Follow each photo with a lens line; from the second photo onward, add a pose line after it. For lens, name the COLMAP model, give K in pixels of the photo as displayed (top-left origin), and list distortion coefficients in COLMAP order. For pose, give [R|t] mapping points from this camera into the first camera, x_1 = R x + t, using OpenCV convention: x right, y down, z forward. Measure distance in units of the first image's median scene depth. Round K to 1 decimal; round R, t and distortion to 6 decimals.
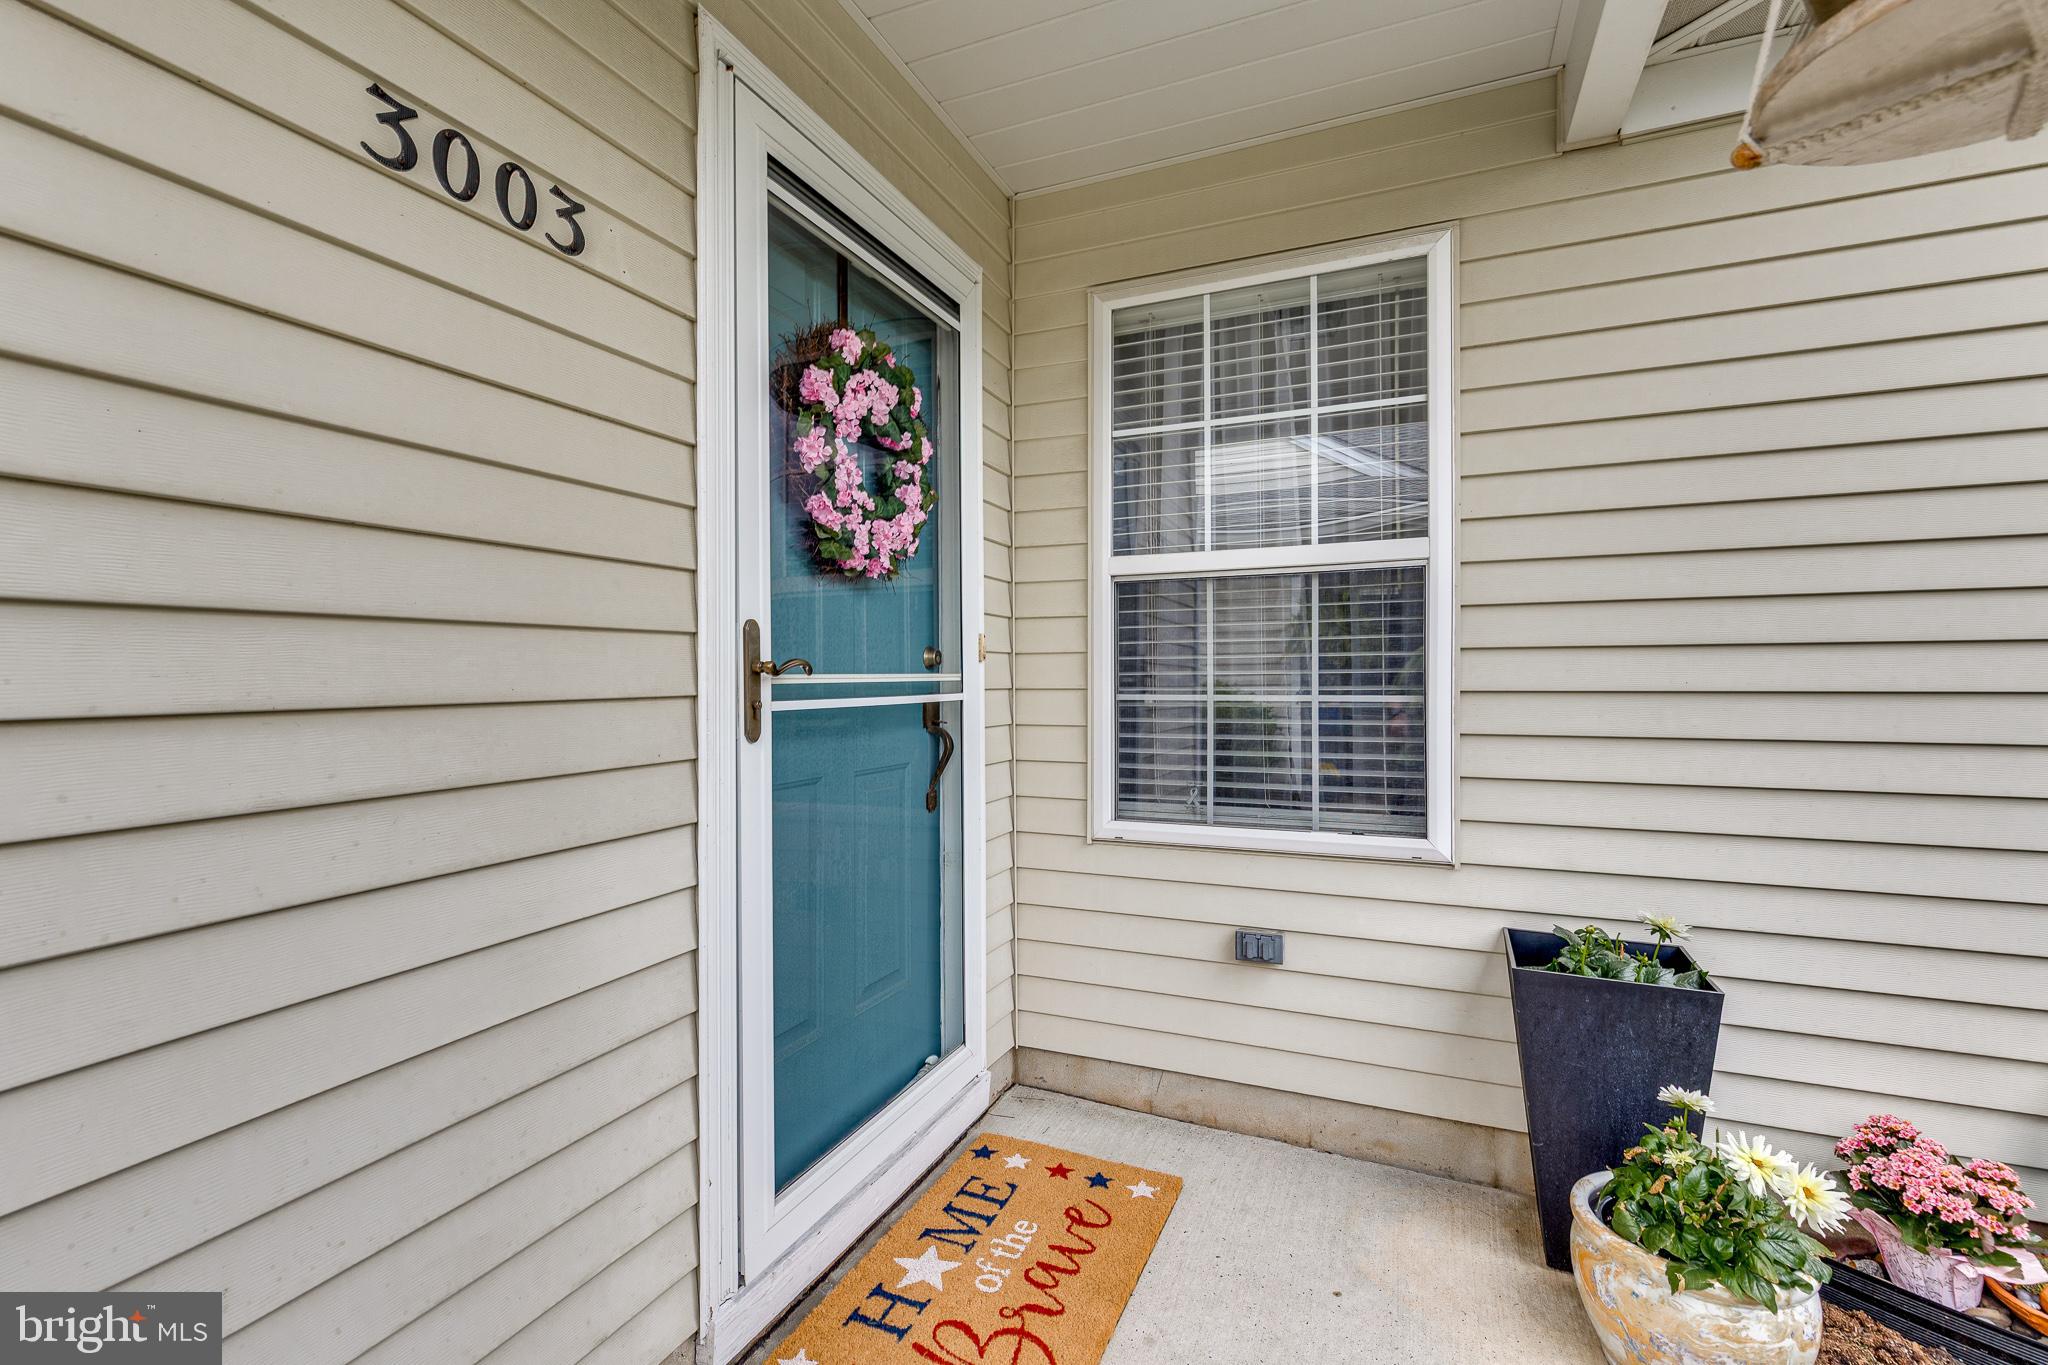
lens RADIAL K [[918.4, 0, 1021.3], [0, 918.4, 669.1], [0, 0, 1]] dist [0.005622, -0.000809]
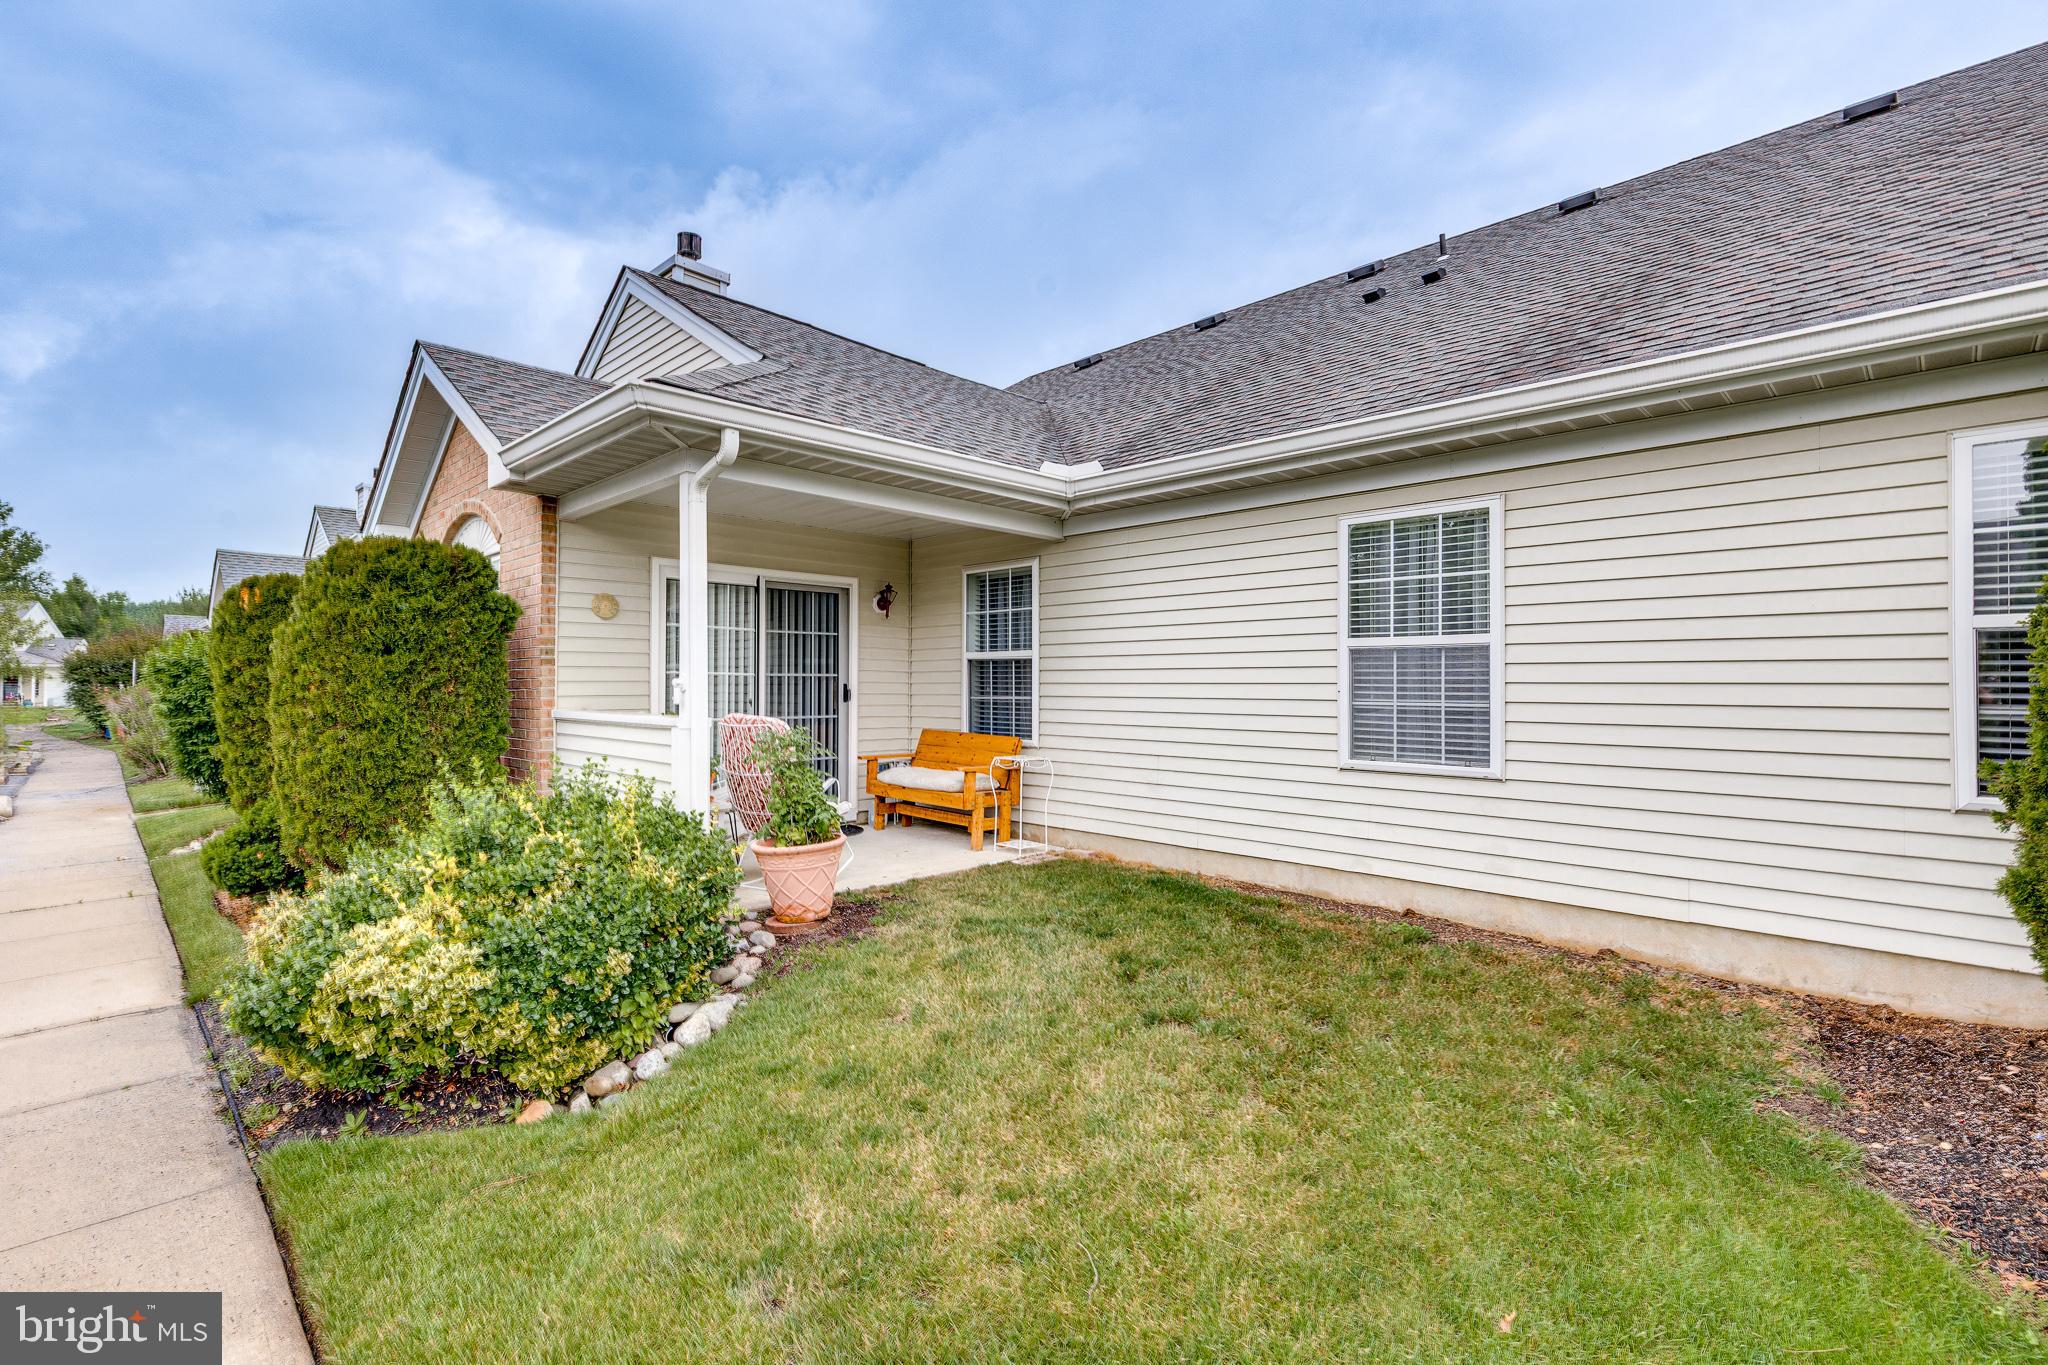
lens RADIAL K [[918.4, 0, 1017.6], [0, 918.4, 686.6], [0, 0, 1]] dist [0.005622, -0.000809]
pose [[0.934346, 0.003351, -0.356351, 1.586483], [-0.011250, 0.999735, -0.020098, 0.058730], [0.356189, 0.022788, 0.934136, -2.122942]]
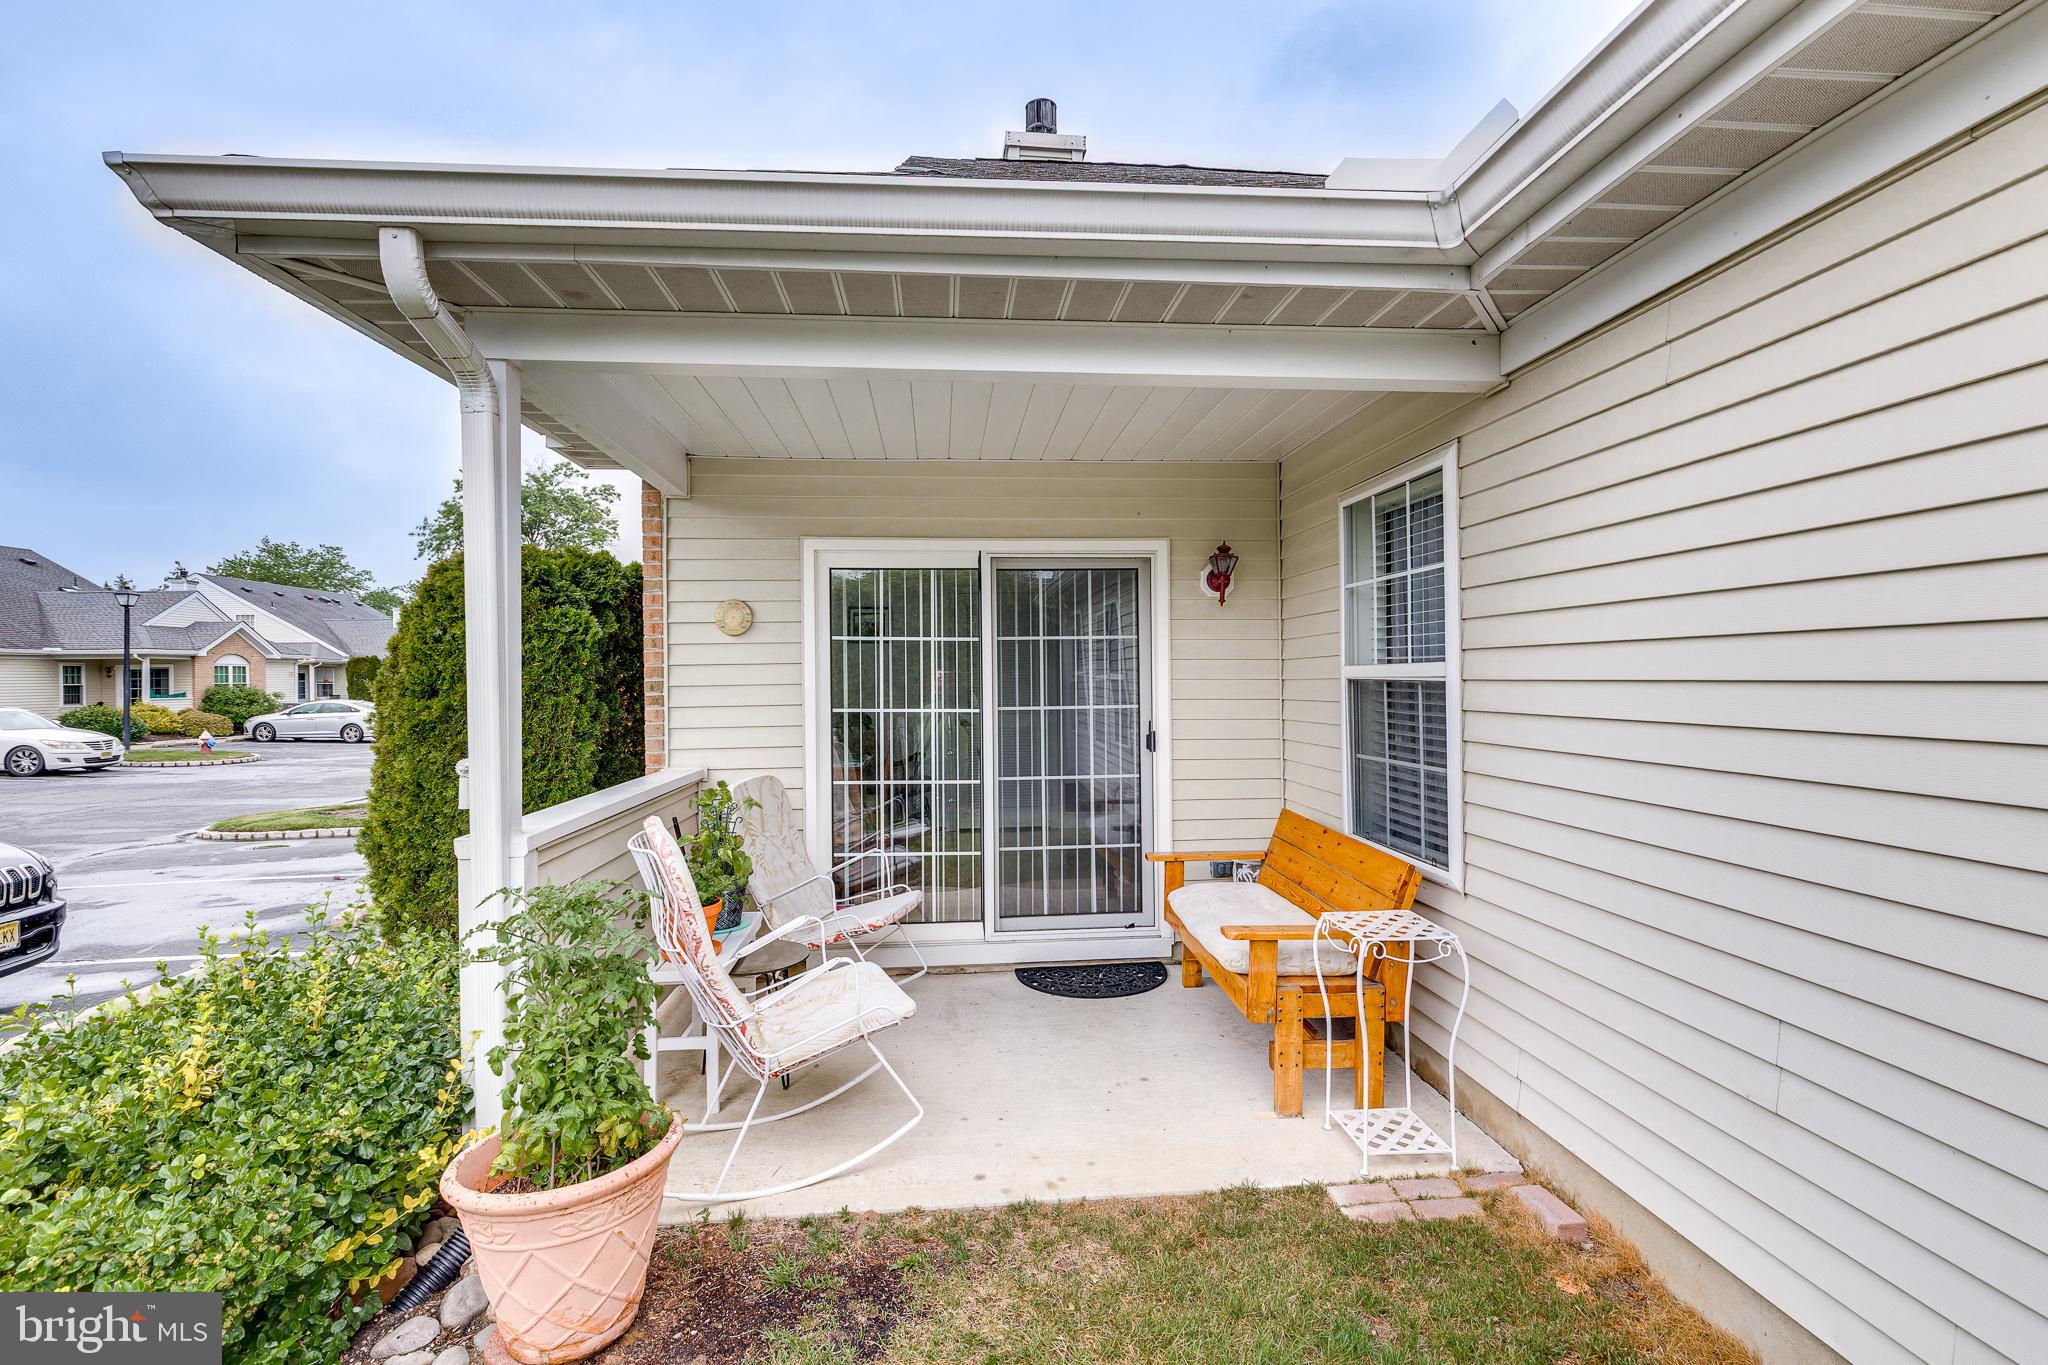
lens RADIAL K [[918.4, 0, 1025.1], [0, 918.4, 675.5], [0, 0, 1]] dist [0.005622, -0.000809]
pose [[0.479187, -0.003511, -0.877706, 1.385395], [-0.008323, 0.999929, -0.008544, -0.102055], [0.877674, 0.011399, 0.479123, -0.265942]]
